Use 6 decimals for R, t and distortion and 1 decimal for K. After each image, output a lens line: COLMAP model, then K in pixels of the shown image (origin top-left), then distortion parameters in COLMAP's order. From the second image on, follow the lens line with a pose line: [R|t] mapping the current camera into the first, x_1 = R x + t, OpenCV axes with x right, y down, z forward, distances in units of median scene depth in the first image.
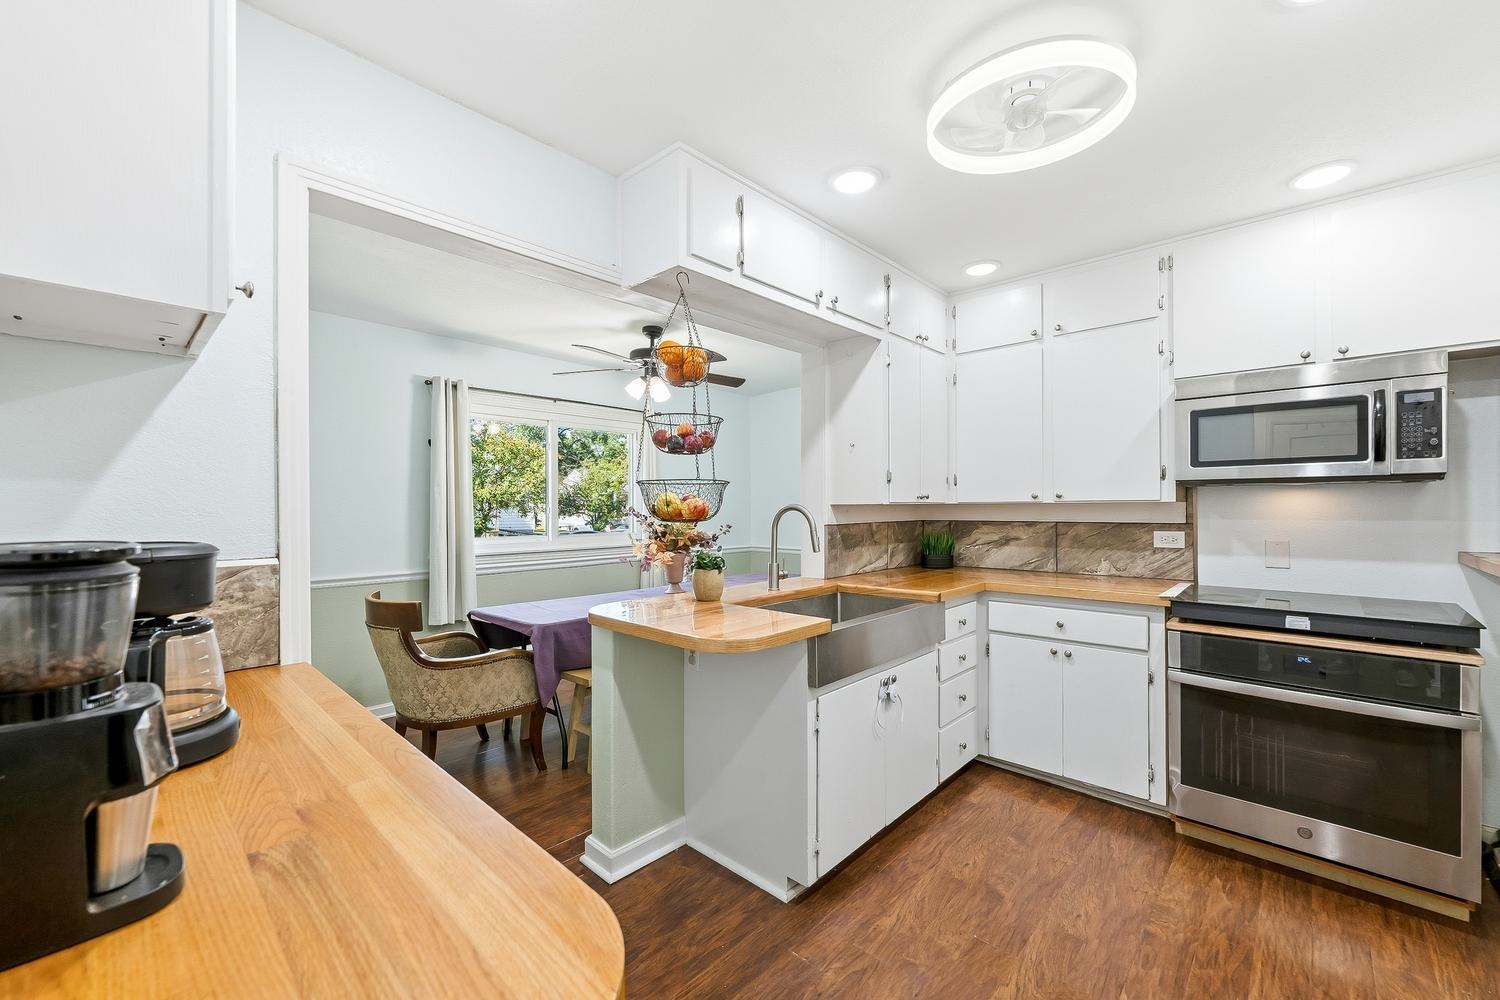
lens RADIAL K [[604.0, 0, 746.8], [0, 604.0, 505.0], [0, 0, 1]] dist [-0.000593, -0.000050]
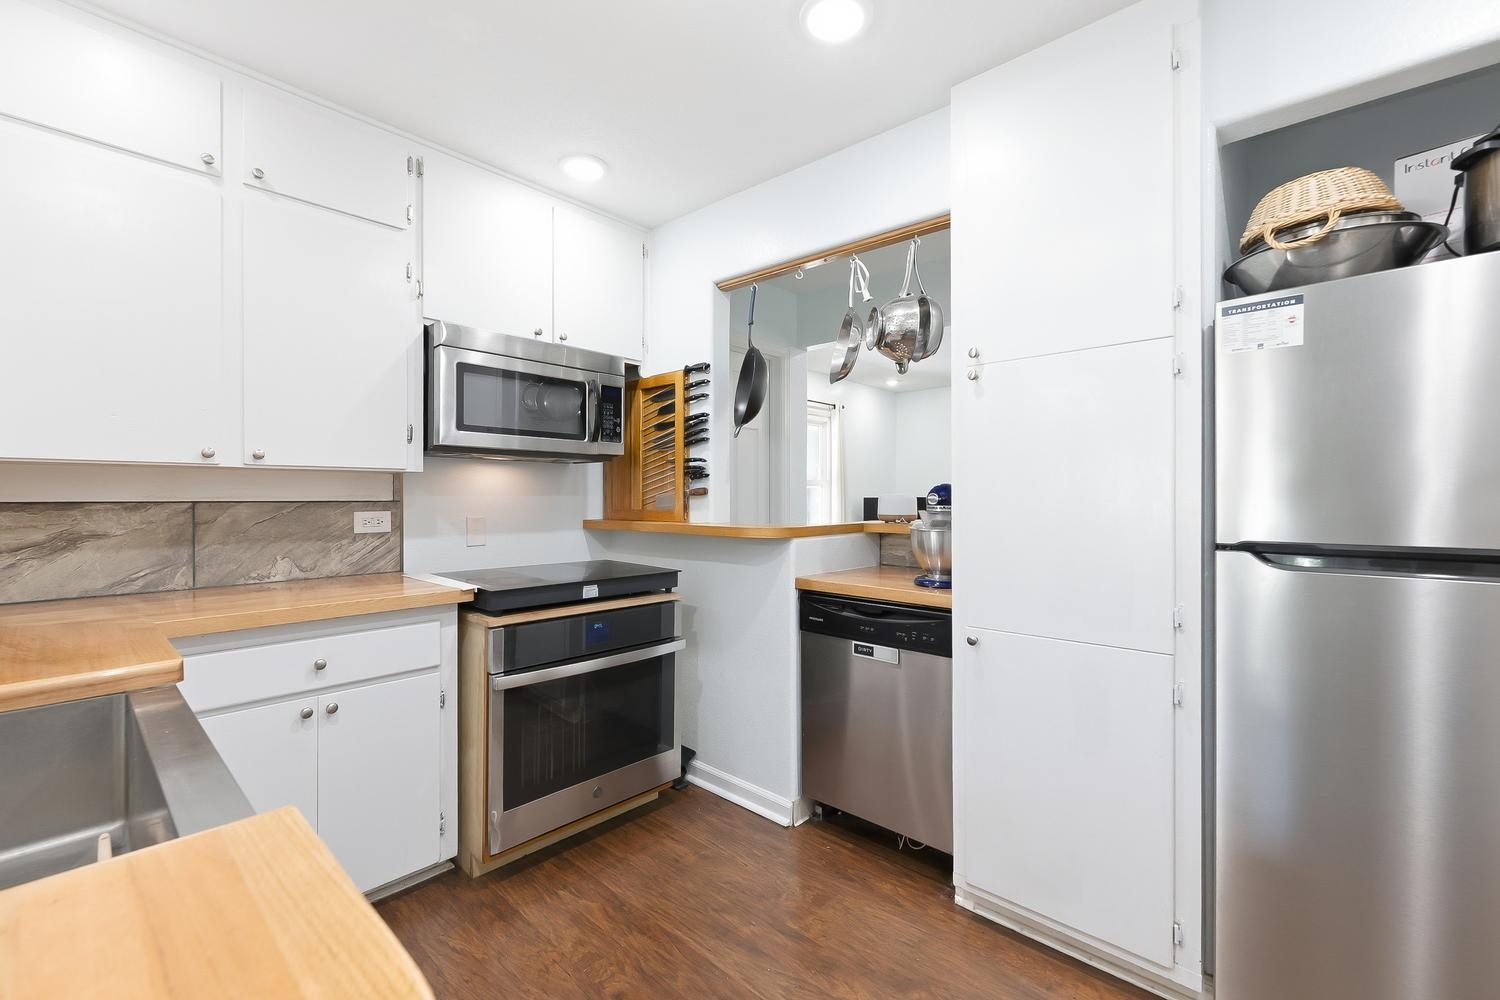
lens RADIAL K [[632.6, 0, 750.0], [0, 632.6, 500.0], [0, 0, 1]] dist [-0.001314, -0.000200]
pose [[-0.015024, -0.000240, 0.999887, -0.126957], [-0.004114, 0.999992, 0.000178, 0.028976], [-0.999879, -0.004111, -0.015024, 0.571693]]
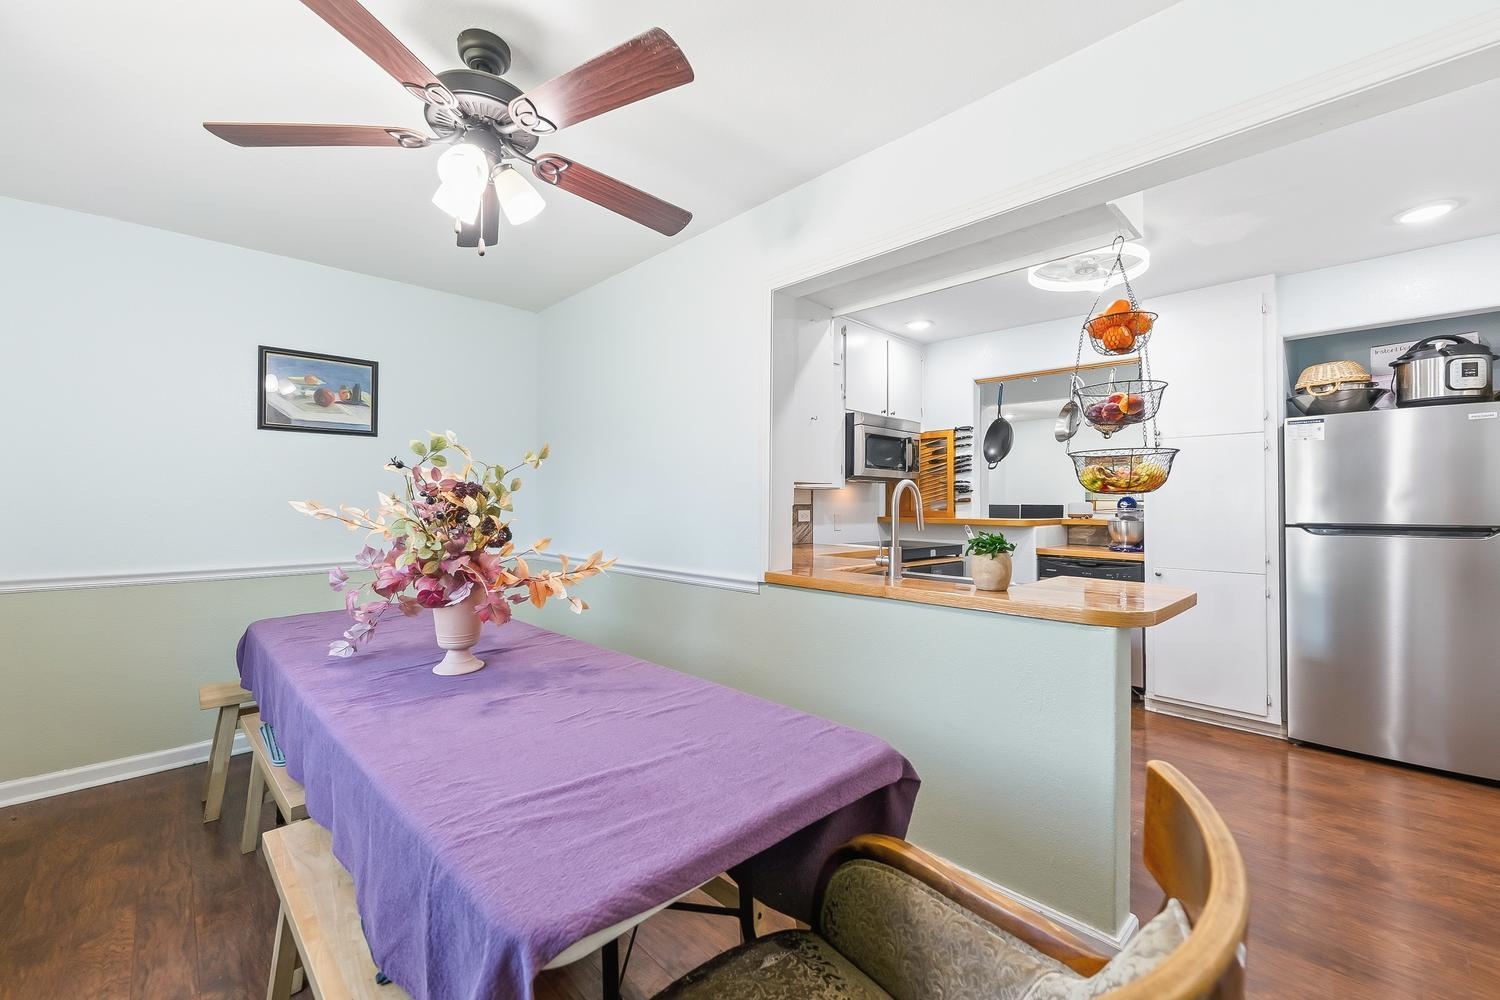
lens RADIAL K [[617.0, 0, 745.8], [0, 617.0, 496.8], [0, 0, 1]] dist [0.000843, 0.000148]
pose [[0.040378, 0.015864, 0.999059, -0.836015], [-0.007922, 0.999848, -0.015557, 0.038306], [-0.999153, -0.007286, 0.040498, 1.166409]]
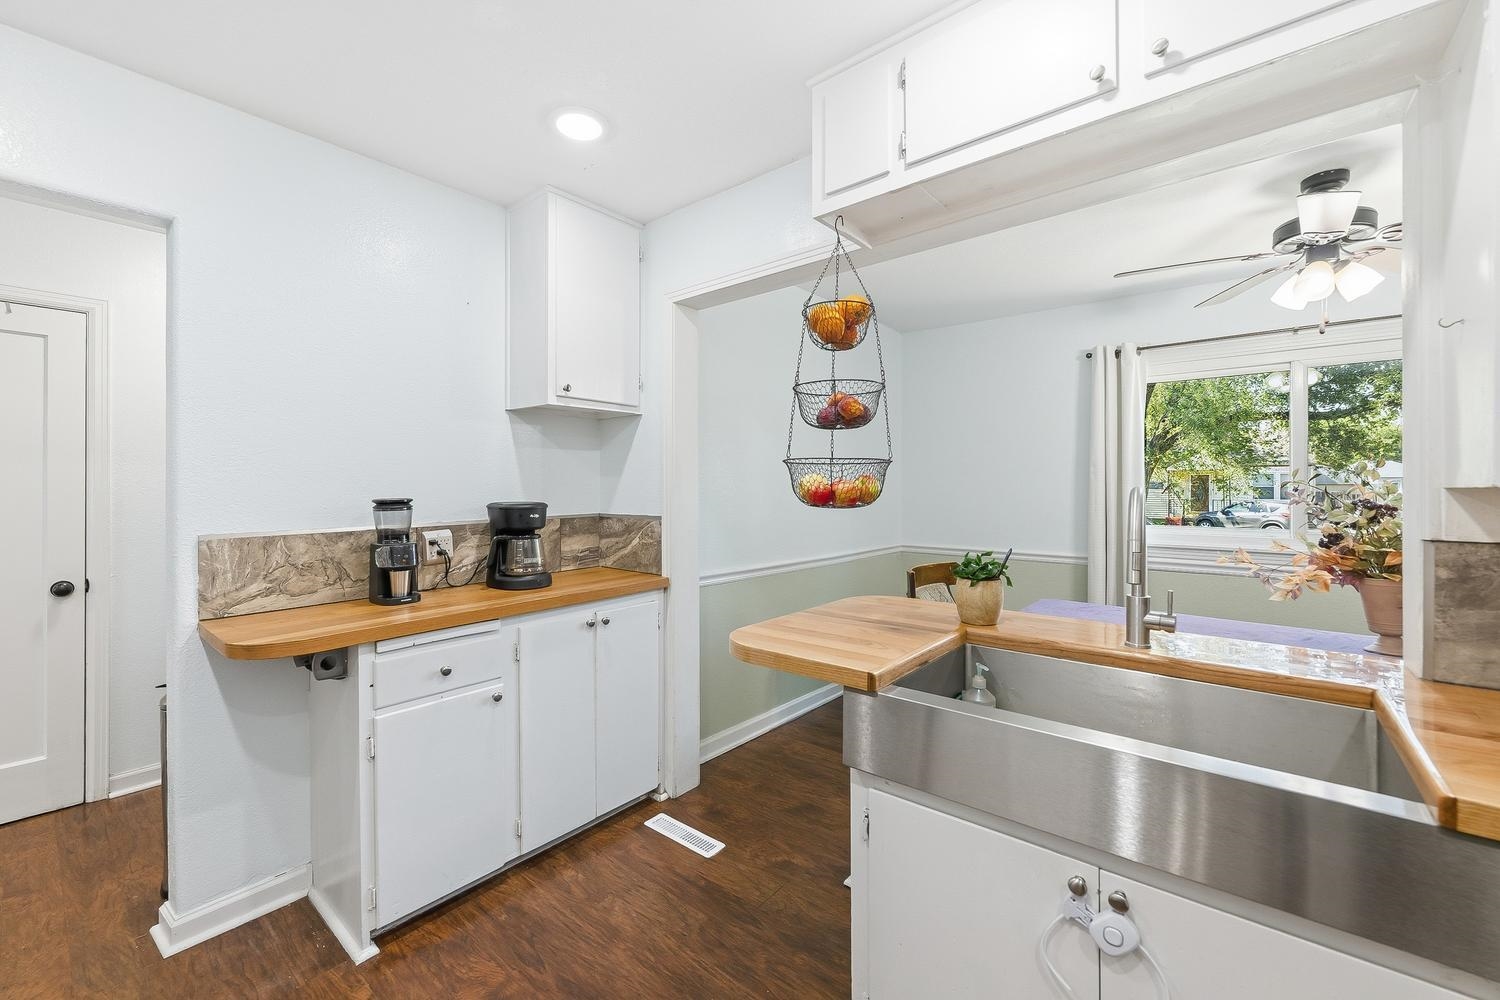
lens RADIAL K [[600.6, 0, 752.8], [0, 600.6, 487.7], [0, 0, 1]] dist [-0.000114, 0.000092]
pose [[0.063423, 0.003726, -0.997980, 0.552825], [0.001668, 0.999991, 0.003839, -0.003223], [0.997985, -0.001908, 0.063416, 0.617556]]
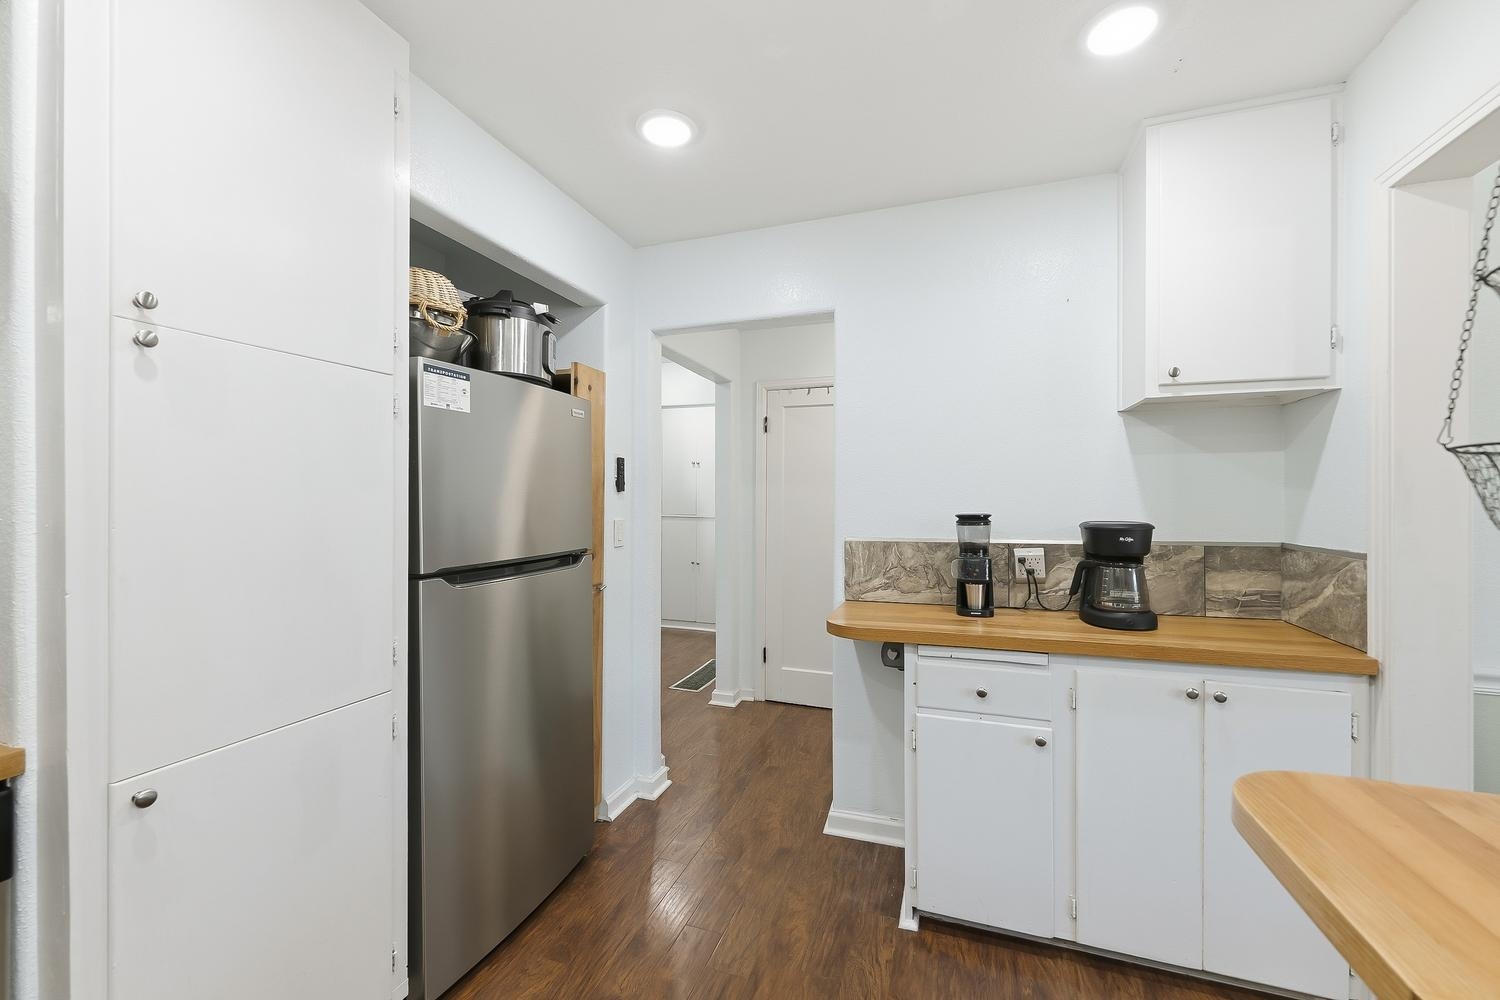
lens RADIAL K [[599.3, 0, 751.4], [0, 599.3, 497.1], [0, 0, 1]] dist [-0.000974, -0.000130]
pose [[-0.912305, -0.001928, -0.409508, 0.354205], [-0.000114, 0.999990, -0.004454, -0.005807], [0.409512, -0.004017, -0.912296, 0.812540]]
